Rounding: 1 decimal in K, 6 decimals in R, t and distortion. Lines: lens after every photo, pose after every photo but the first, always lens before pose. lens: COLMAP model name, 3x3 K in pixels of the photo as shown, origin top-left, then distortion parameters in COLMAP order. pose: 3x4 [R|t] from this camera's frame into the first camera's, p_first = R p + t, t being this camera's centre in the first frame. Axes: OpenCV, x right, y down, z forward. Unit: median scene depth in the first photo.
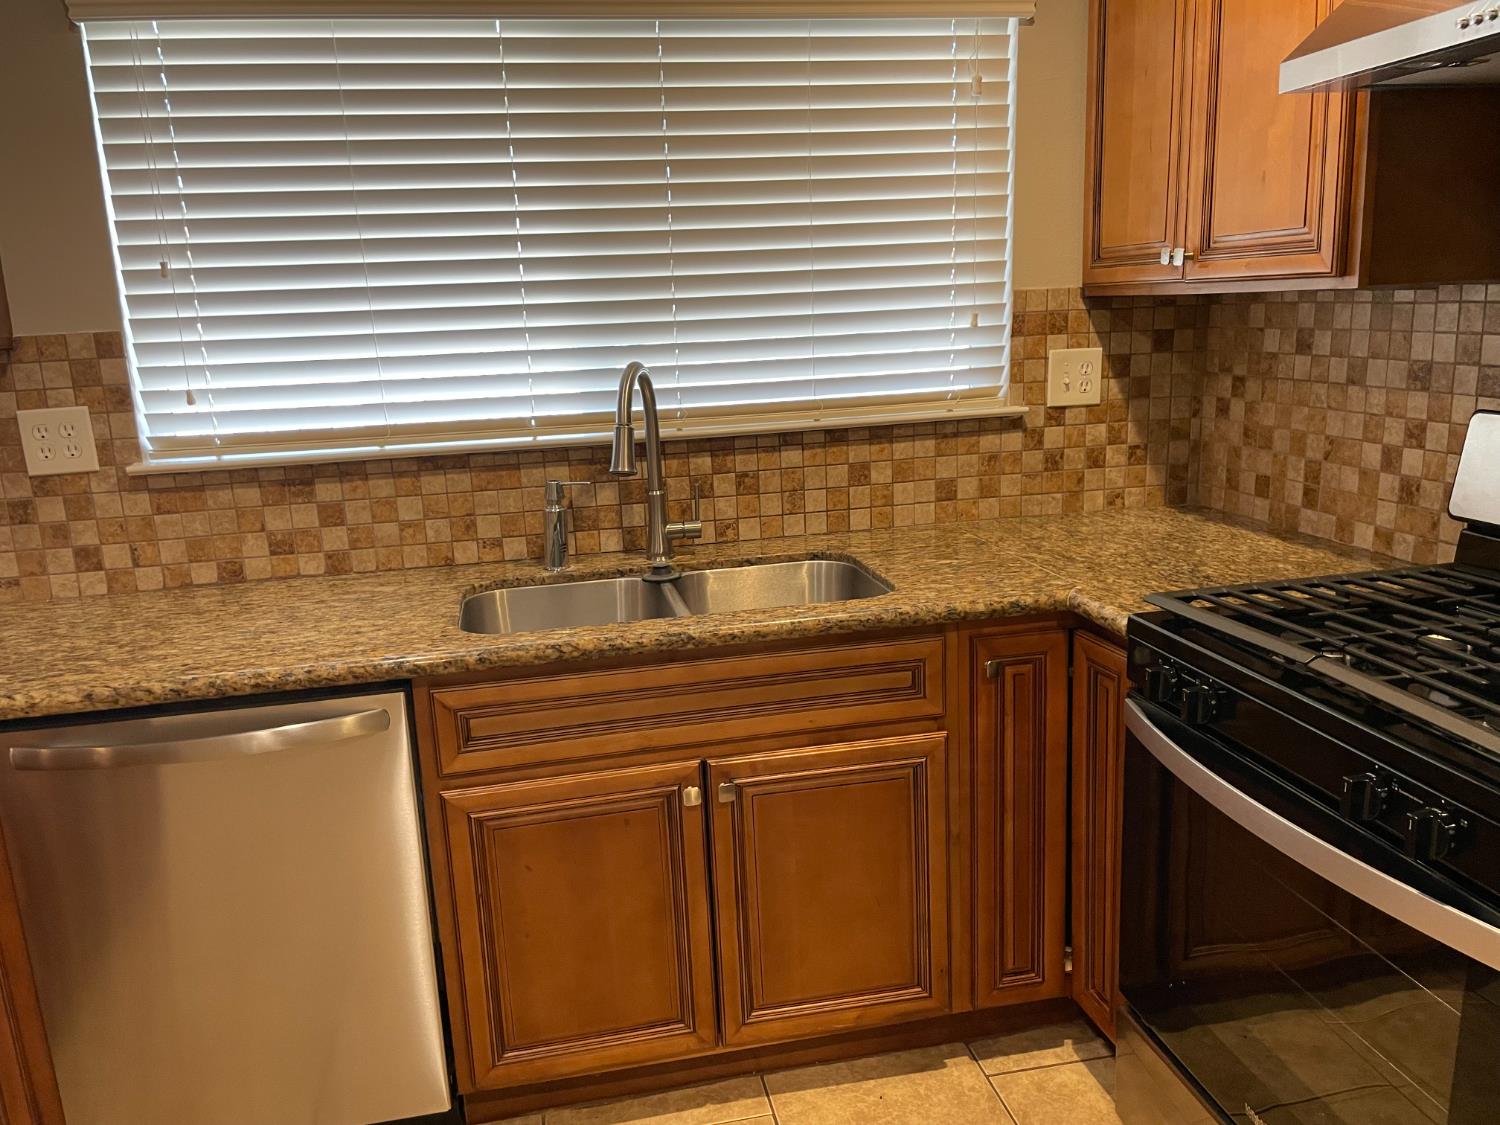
lens RADIAL K [[1139.9, 0, 732.4], [0, 1139.9, 572.5], [0, 0, 1]] dist [0.070538, -0.093839]
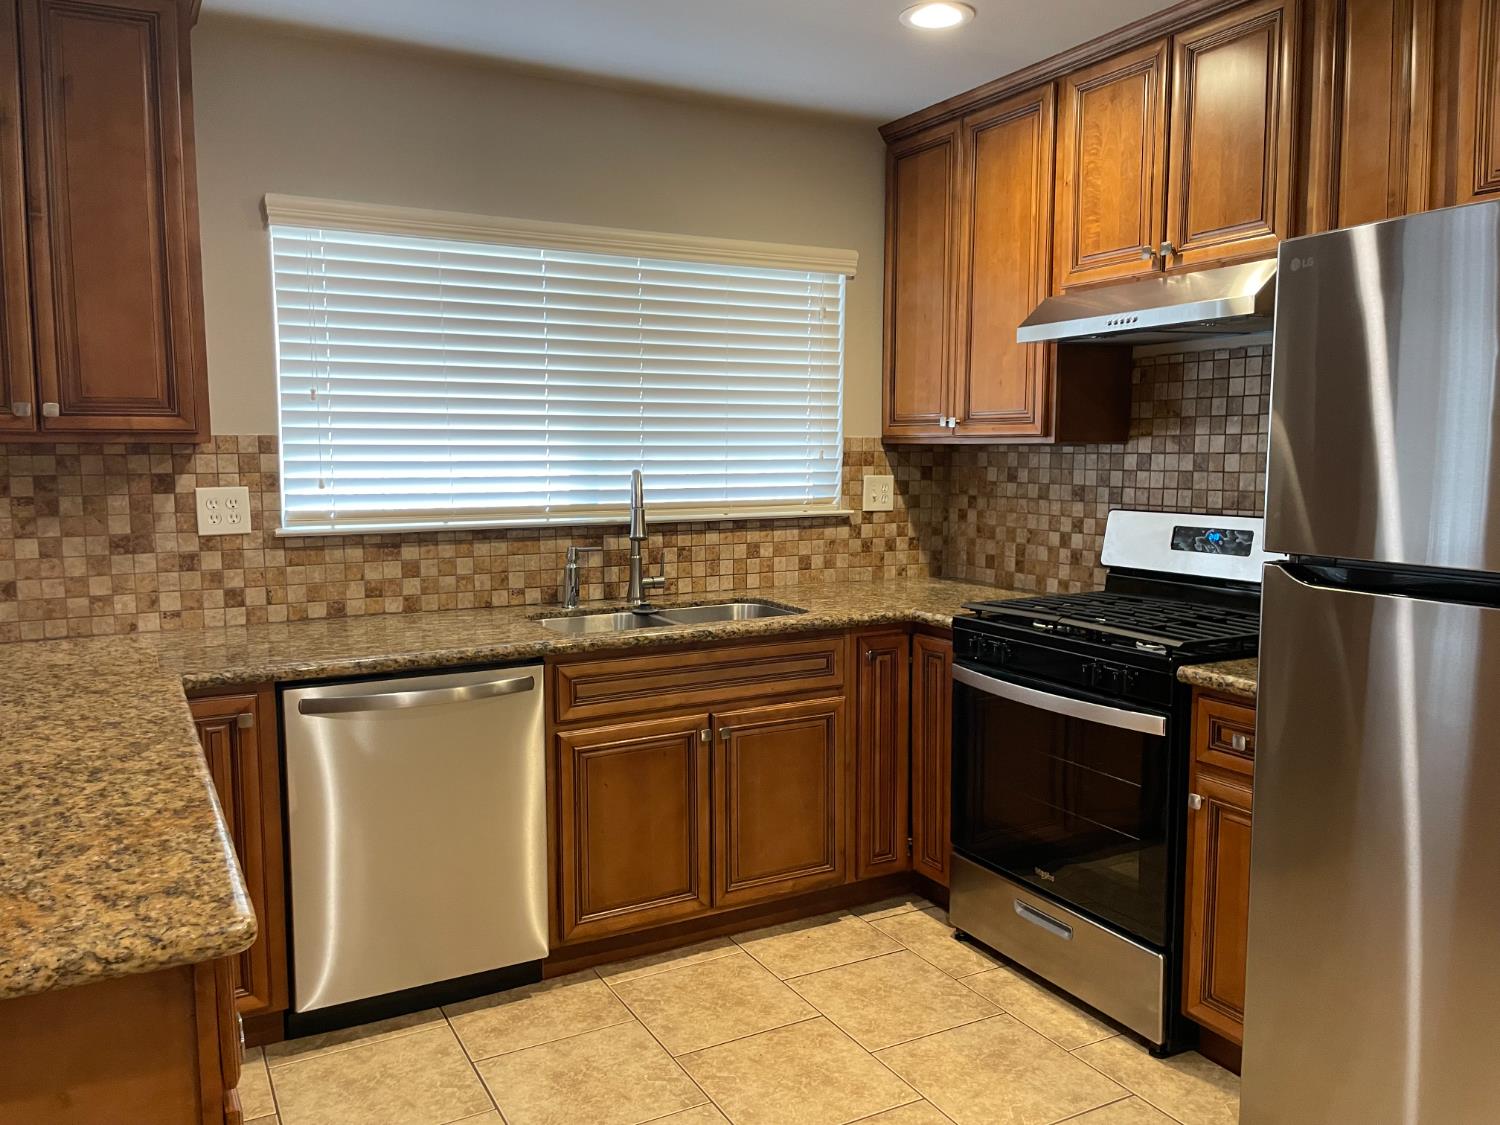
lens RADIAL K [[1139.9, 0, 744.5], [0, 1139.9, 569.8], [0, 0, 1]] dist [0.070538, -0.093839]
pose [[0.953100, 0.011641, 0.302431, -0.404048], [0.026874, 0.992058, -0.122877, 0.141002], [-0.301460, 0.125242, 0.945218, -0.476309]]
